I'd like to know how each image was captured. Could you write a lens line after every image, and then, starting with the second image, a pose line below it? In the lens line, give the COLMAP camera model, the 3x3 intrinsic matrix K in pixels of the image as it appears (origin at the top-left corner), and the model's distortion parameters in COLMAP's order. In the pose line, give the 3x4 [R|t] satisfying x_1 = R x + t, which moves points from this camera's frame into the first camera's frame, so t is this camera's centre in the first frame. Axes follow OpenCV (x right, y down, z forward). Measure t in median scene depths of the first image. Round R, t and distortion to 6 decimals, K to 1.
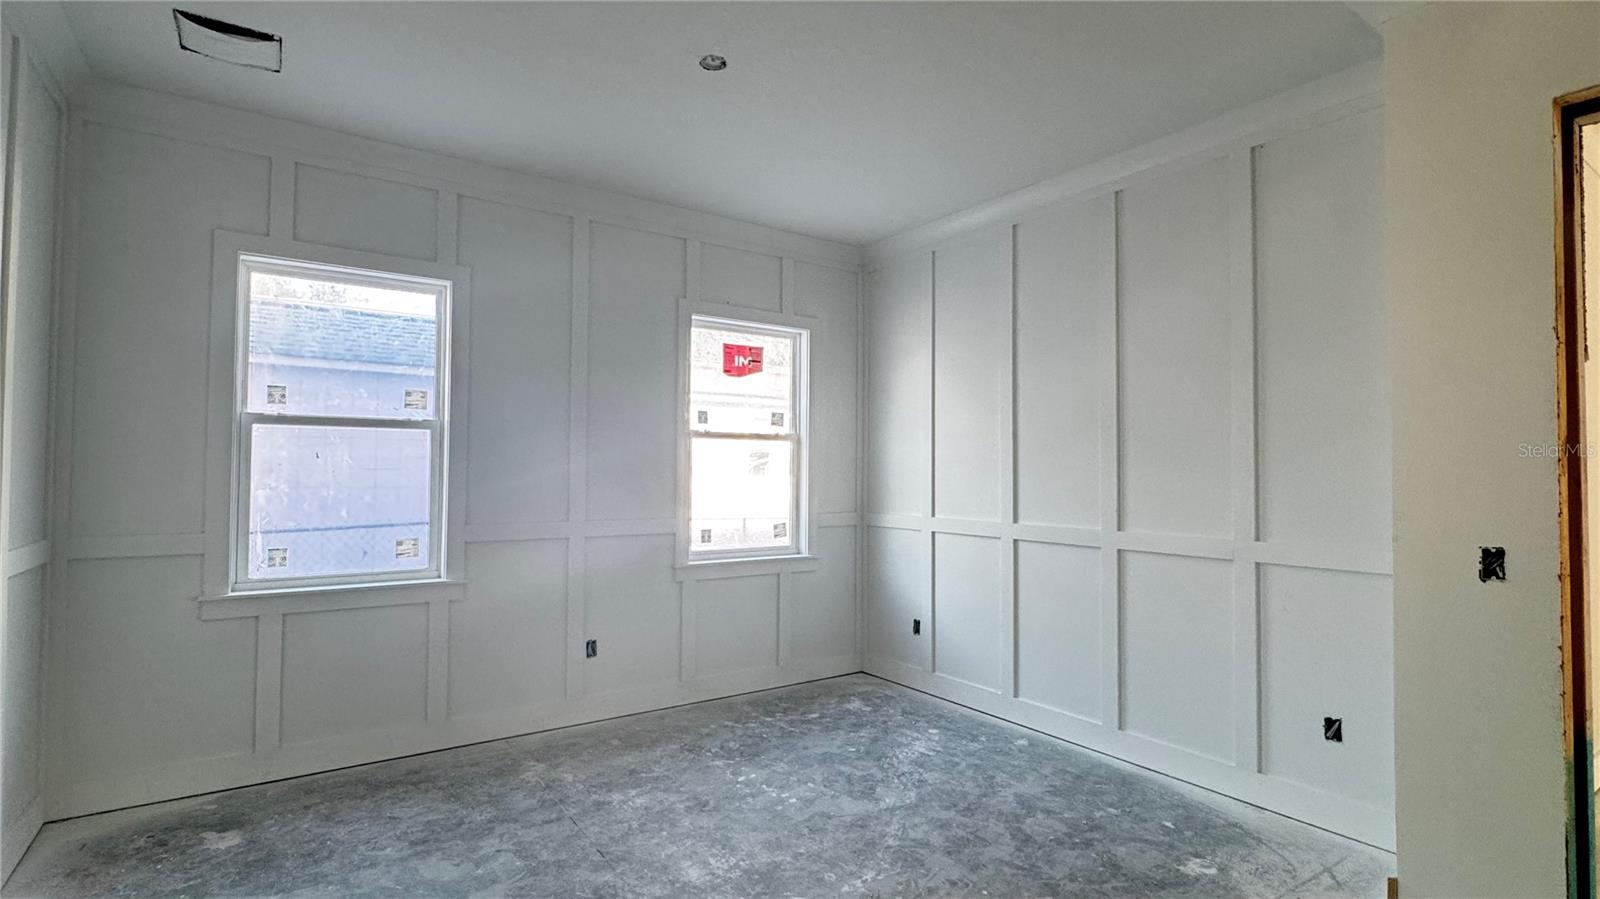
lens RADIAL K [[799.2, 0, 800.0], [0, 799.2, 449.5], [0, 0, 1]] dist [-0.003156, 0.000381]
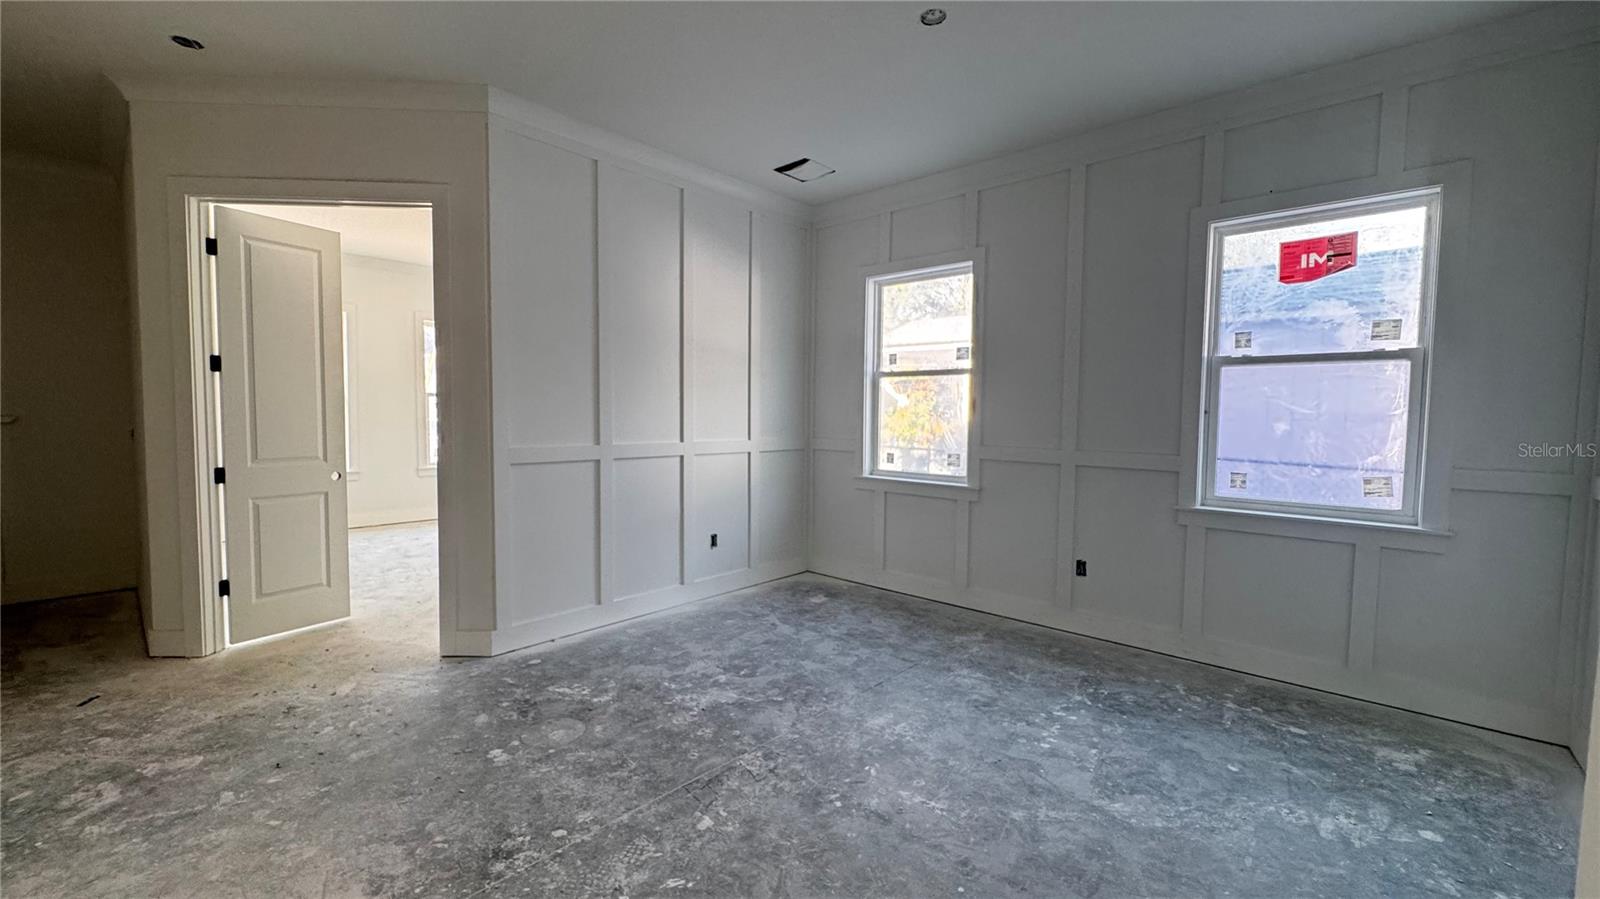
lens RADIAL K [[709.0, 0, 800.0], [0, 709.0, 449.5], [0, 0, 1]] dist [0.000665, -0.000309]
pose [[0.150343, 0.053878, -0.987165, 0.621348], [0.028340, 0.997869, 0.058779, 0.019257], [0.988228, -0.036813, 0.148495, 0.476490]]
